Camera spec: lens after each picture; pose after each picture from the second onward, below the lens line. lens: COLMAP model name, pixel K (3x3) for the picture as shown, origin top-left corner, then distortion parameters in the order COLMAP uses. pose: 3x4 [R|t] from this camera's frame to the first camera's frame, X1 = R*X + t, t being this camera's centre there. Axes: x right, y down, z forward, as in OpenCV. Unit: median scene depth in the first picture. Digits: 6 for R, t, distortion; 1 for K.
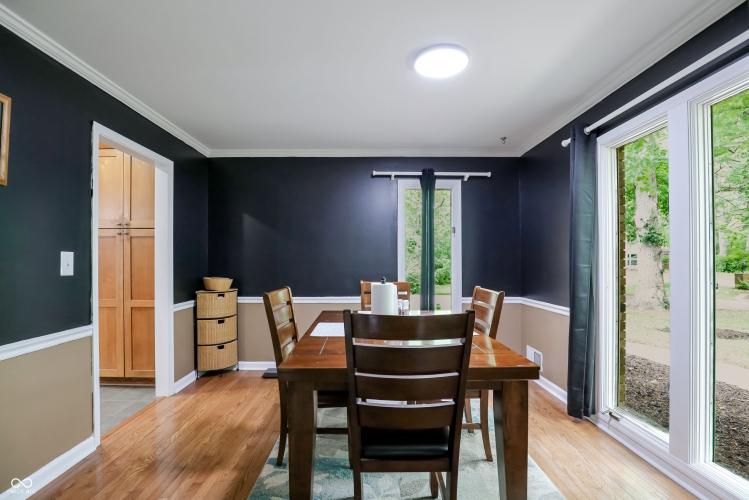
lens RADIAL K [[347.9, 0, 372.3], [0, 347.9, 255.3], [0, 0, 1]] dist [-0.026009, 0.001137]
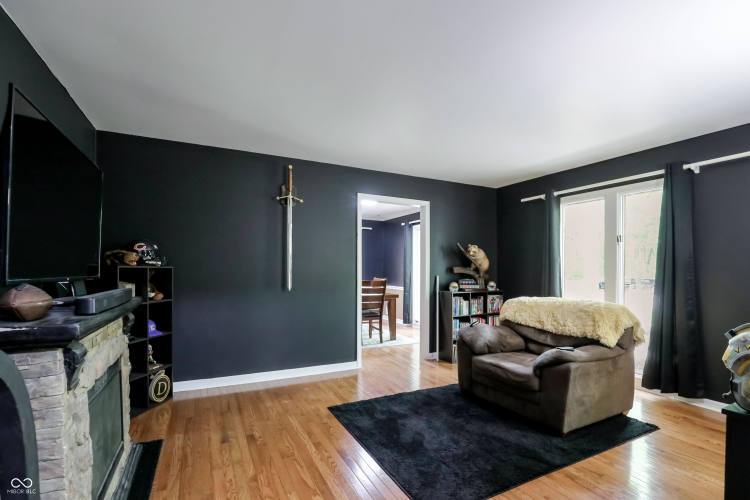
lens RADIAL K [[348.4, 0, 375.4], [0, 348.4, 256.6], [0, 0, 1]] dist [-0.026009, 0.001137]
pose [[0.900679, 0.015548, 0.434207, -0.872449], [-0.008789, 0.999807, -0.017570, -0.032603], [-0.434397, 0.012008, 0.900642, -1.460577]]
